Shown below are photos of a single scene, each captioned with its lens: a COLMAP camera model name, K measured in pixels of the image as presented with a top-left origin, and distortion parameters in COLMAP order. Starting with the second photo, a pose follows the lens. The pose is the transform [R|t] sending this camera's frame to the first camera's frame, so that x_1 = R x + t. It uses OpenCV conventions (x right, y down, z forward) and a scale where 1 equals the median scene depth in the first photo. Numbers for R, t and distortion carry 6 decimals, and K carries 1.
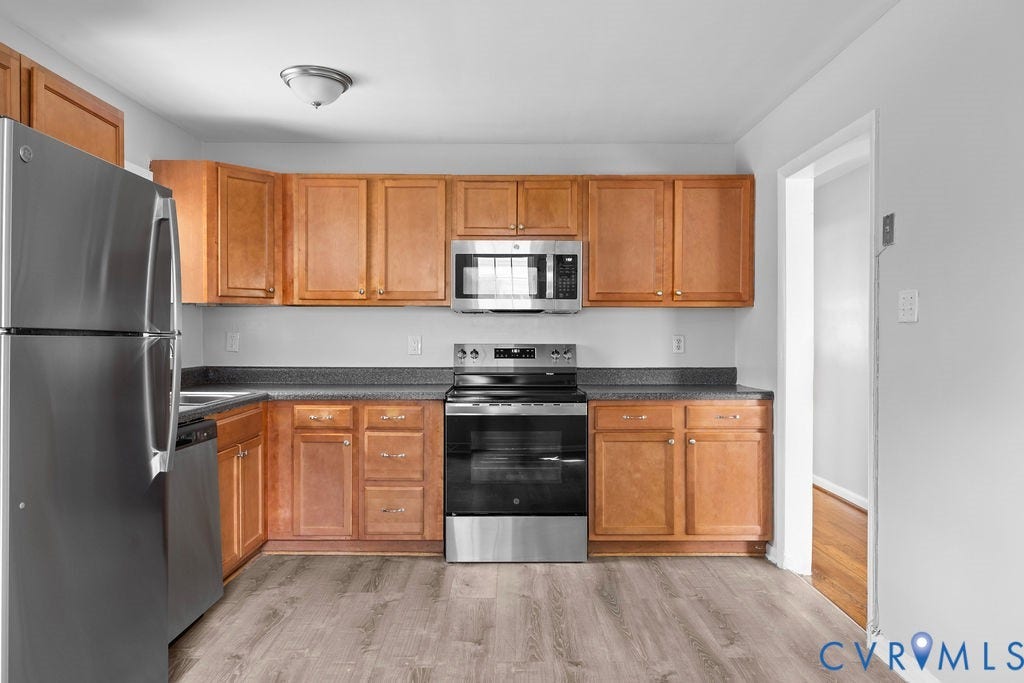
lens RADIAL K [[681.2, 0, 509.5], [0, 681.2, 344.7], [0, 0, 1]] dist [-0.005414, 0.009462]
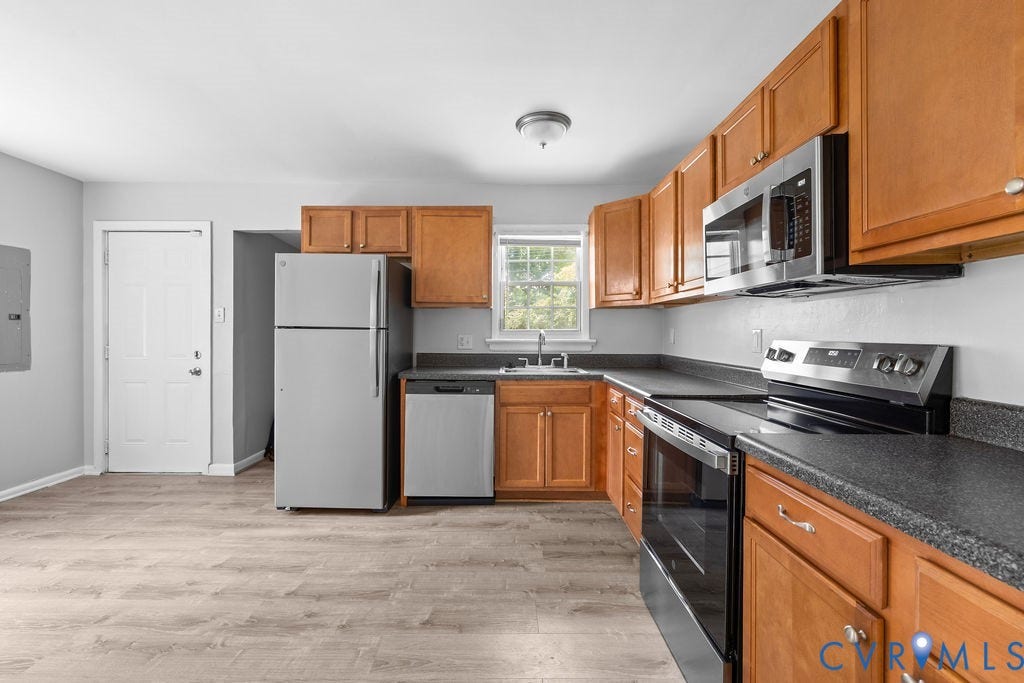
lens RADIAL K [[428.8, 0, 506.9], [0, 428.8, 334.4], [0, 0, 1]] dist [0.000722, 0.000235]
pose [[0.001929, 0.002746, -0.999994, 0.443926], [-0.015591, 0.999875, 0.002716, -0.004499], [0.999877, 0.015585, 0.001971, 0.814007]]
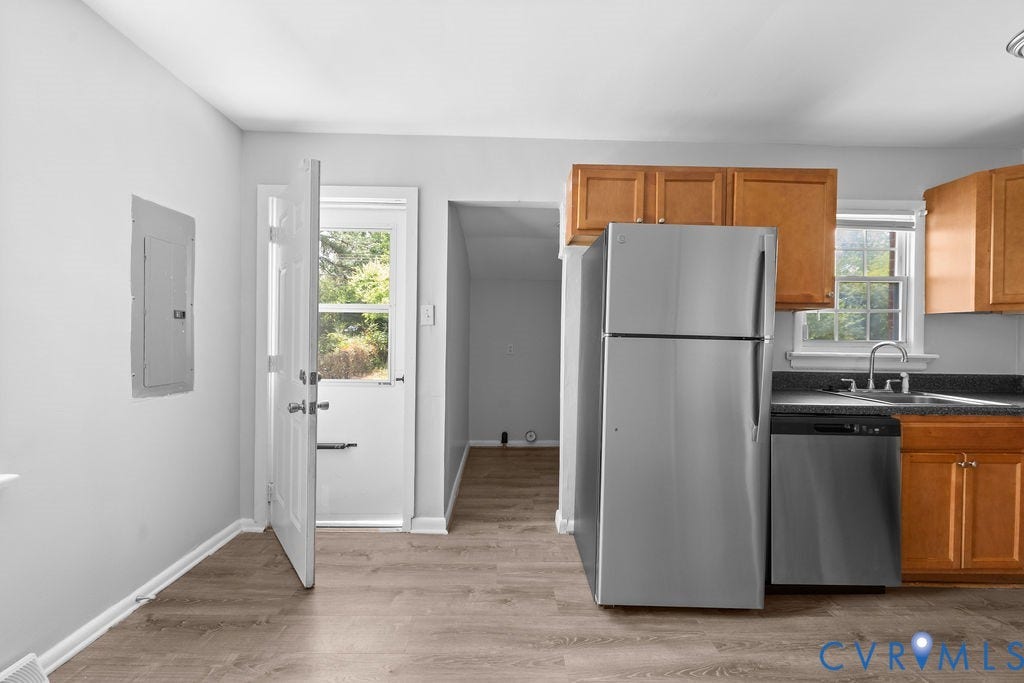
lens RADIAL K [[428.8, 0, 513.1], [0, 428.8, 338.7], [0, 0, 1]] dist [0.000722, 0.000235]
pose [[0.021326, 0.007315, -0.999746, 0.188436], [-0.027700, 0.999594, 0.006723, -0.005151], [0.999389, 0.027550, 0.021520, 0.291524]]
